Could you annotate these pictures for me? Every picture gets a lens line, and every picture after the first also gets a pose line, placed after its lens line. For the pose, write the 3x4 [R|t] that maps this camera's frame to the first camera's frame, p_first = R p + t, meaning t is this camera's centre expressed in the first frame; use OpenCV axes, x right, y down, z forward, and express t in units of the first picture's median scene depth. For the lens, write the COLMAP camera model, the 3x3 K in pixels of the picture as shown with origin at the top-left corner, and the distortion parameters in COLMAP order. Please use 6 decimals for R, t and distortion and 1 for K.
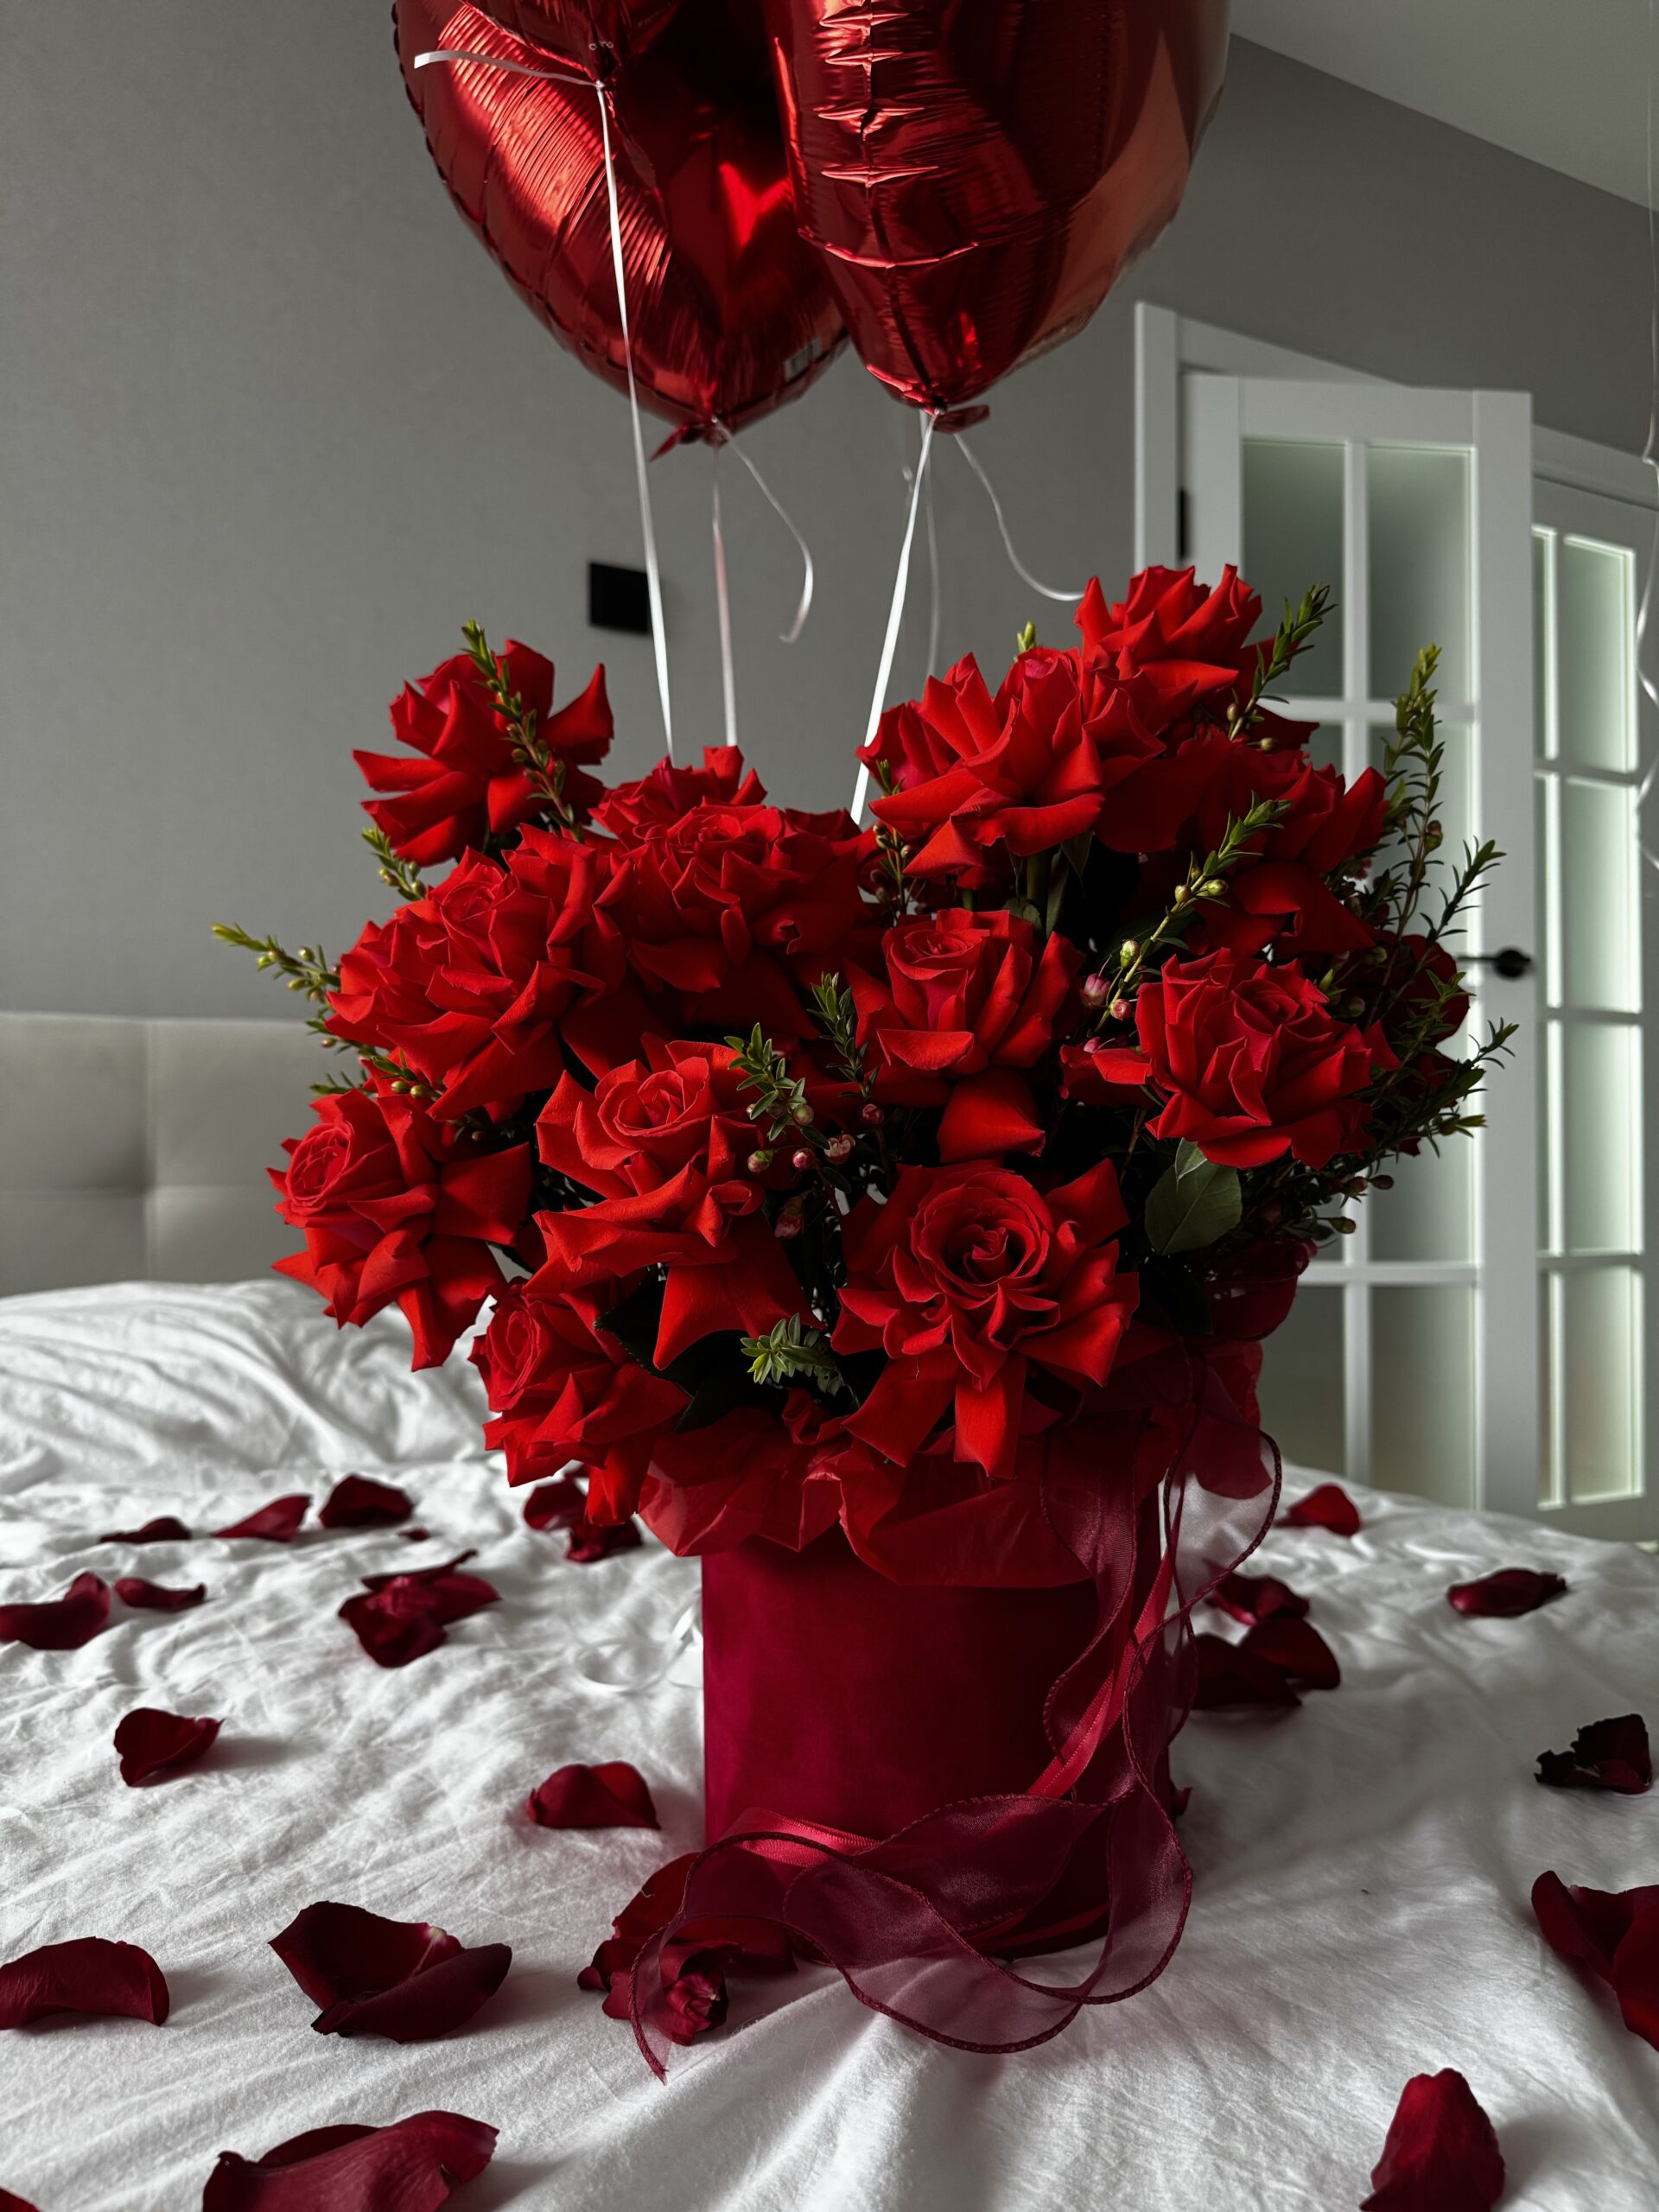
lens RADIAL K [[1549.5, 0, 826.2], [0, 1549.5, 1107.6], [0, 0, 1]] dist [0.006549, 0.000346]
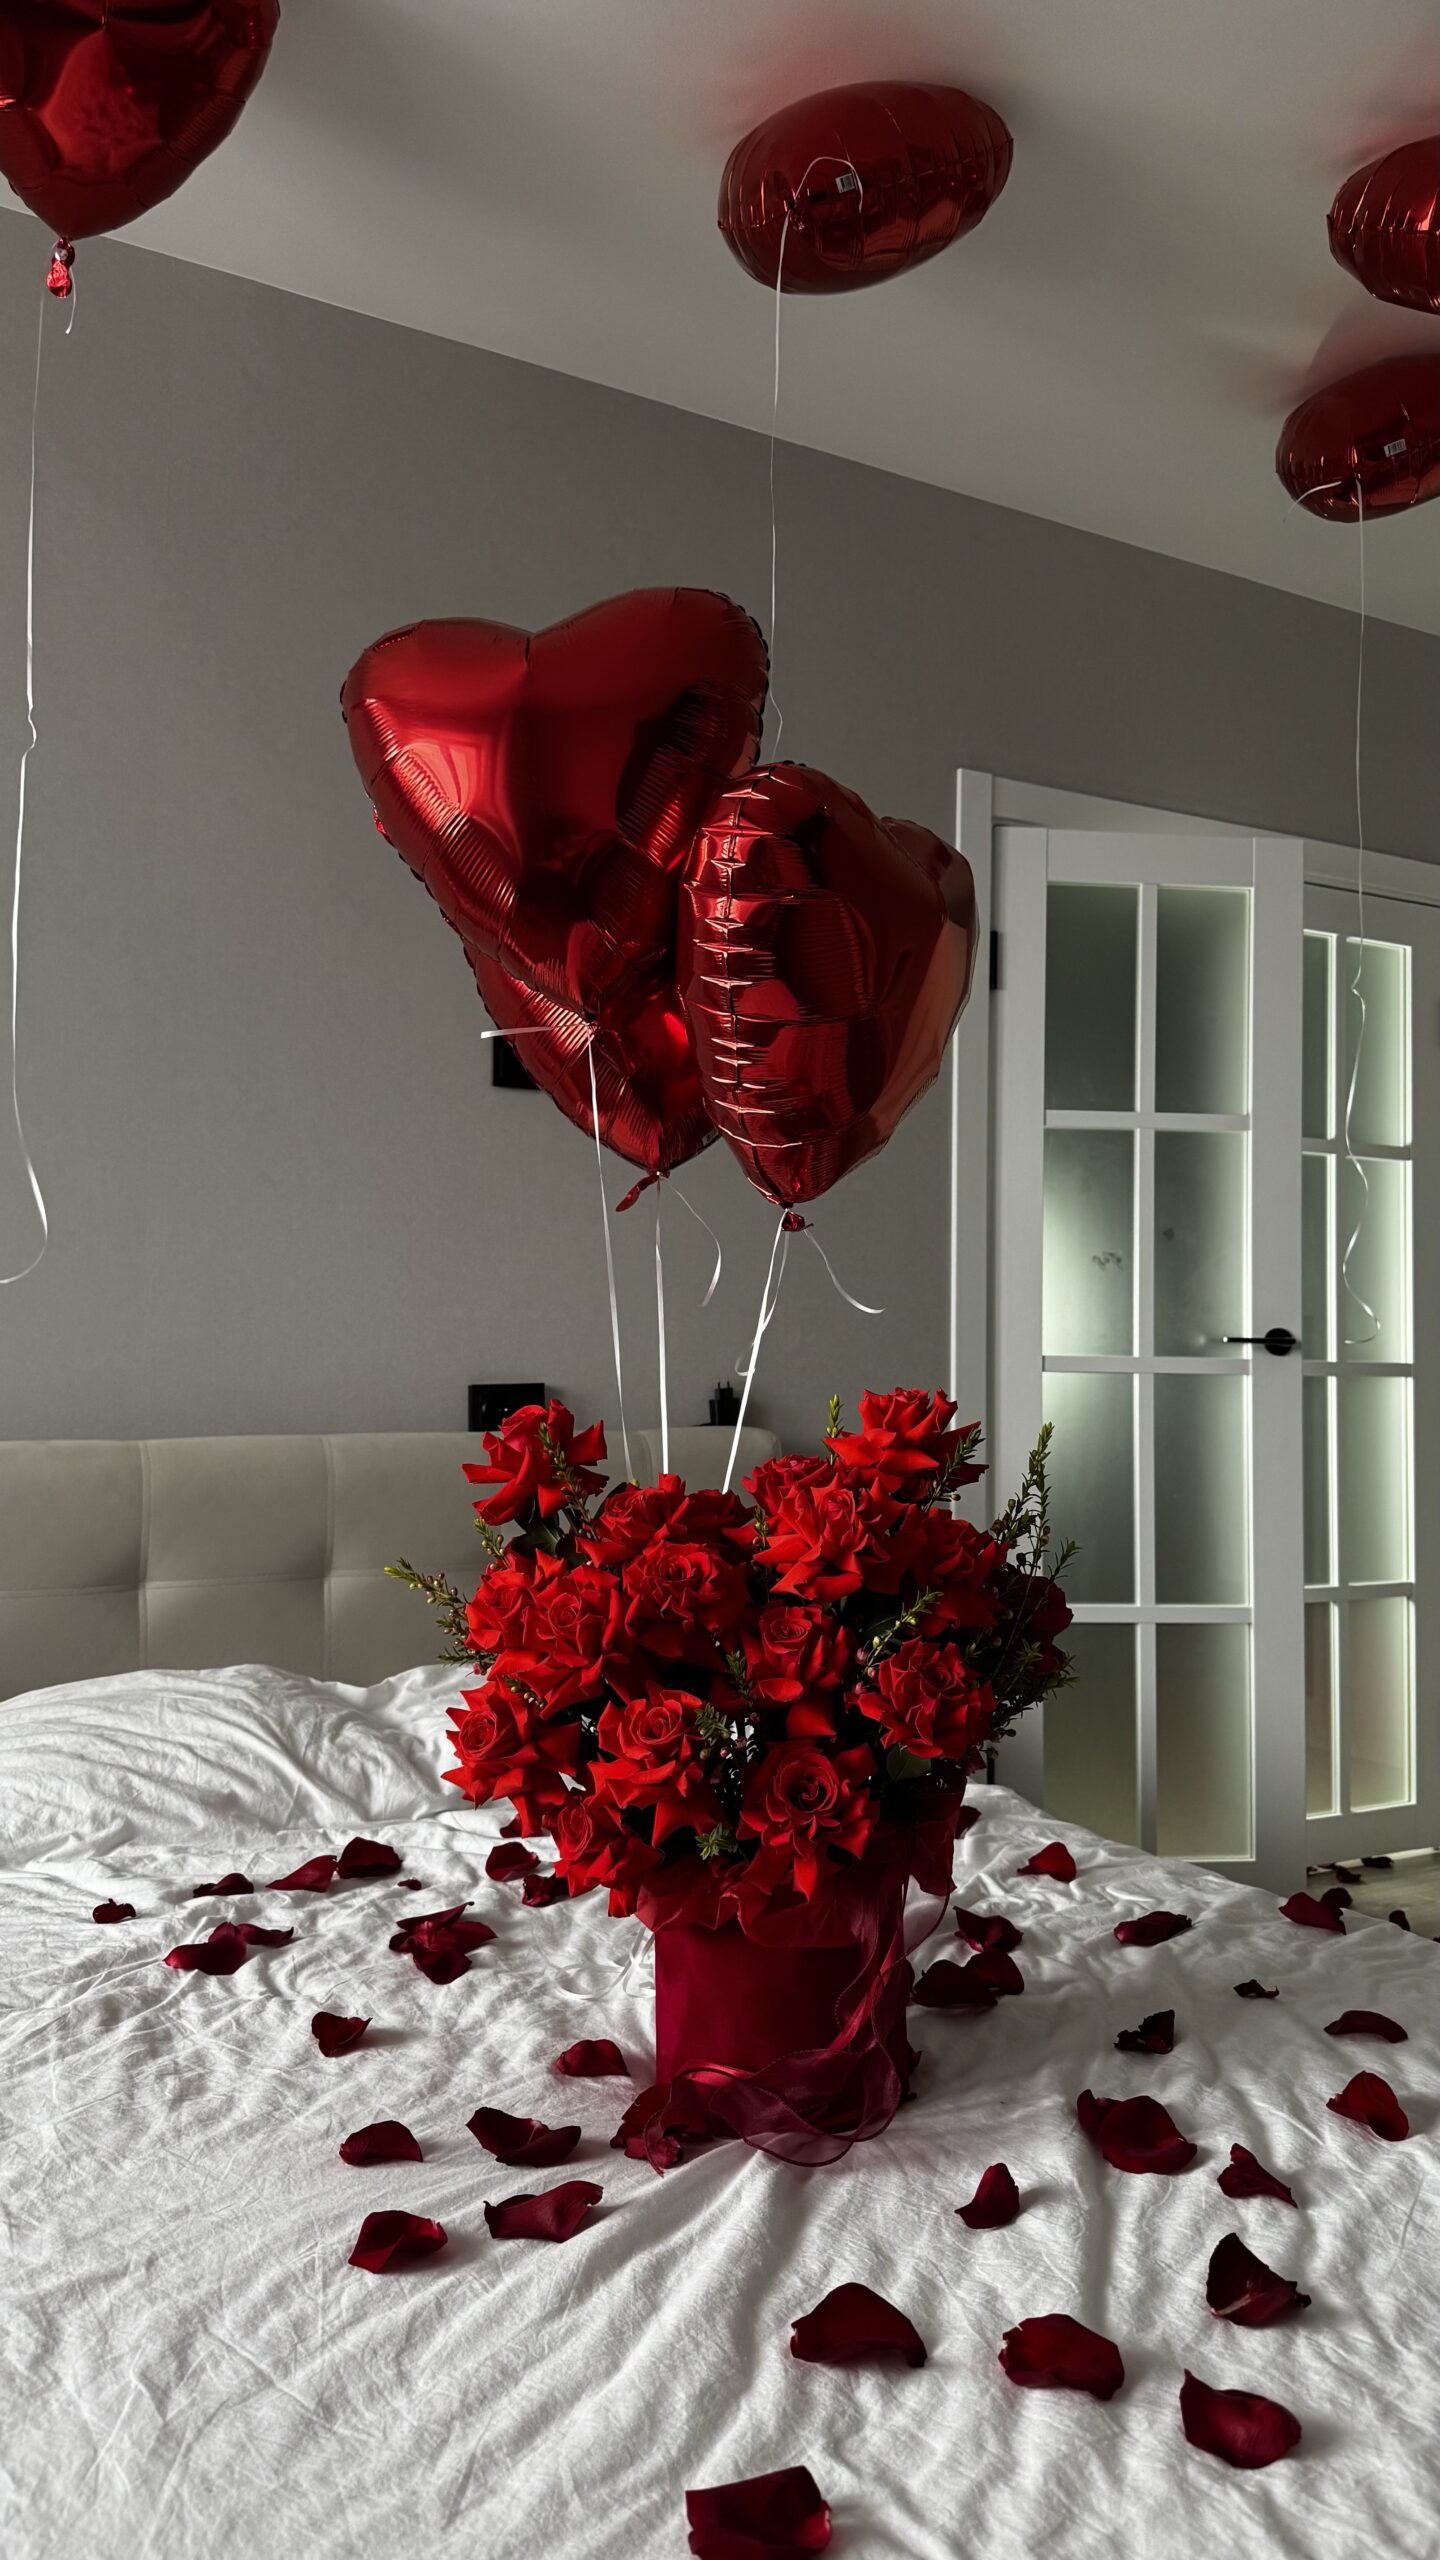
lens RADIAL K [[1763.4, 0, 716.5], [0, 1763.4, 1274.0], [0, 0, 1]] dist [0.042639, -0.008331]
pose [[0.999227, 0.008457, 0.038401, -0.090559], [-0.007681, 0.999764, -0.020303, -0.416628], [-0.038564, 0.019992, 0.999056, -1.061266]]
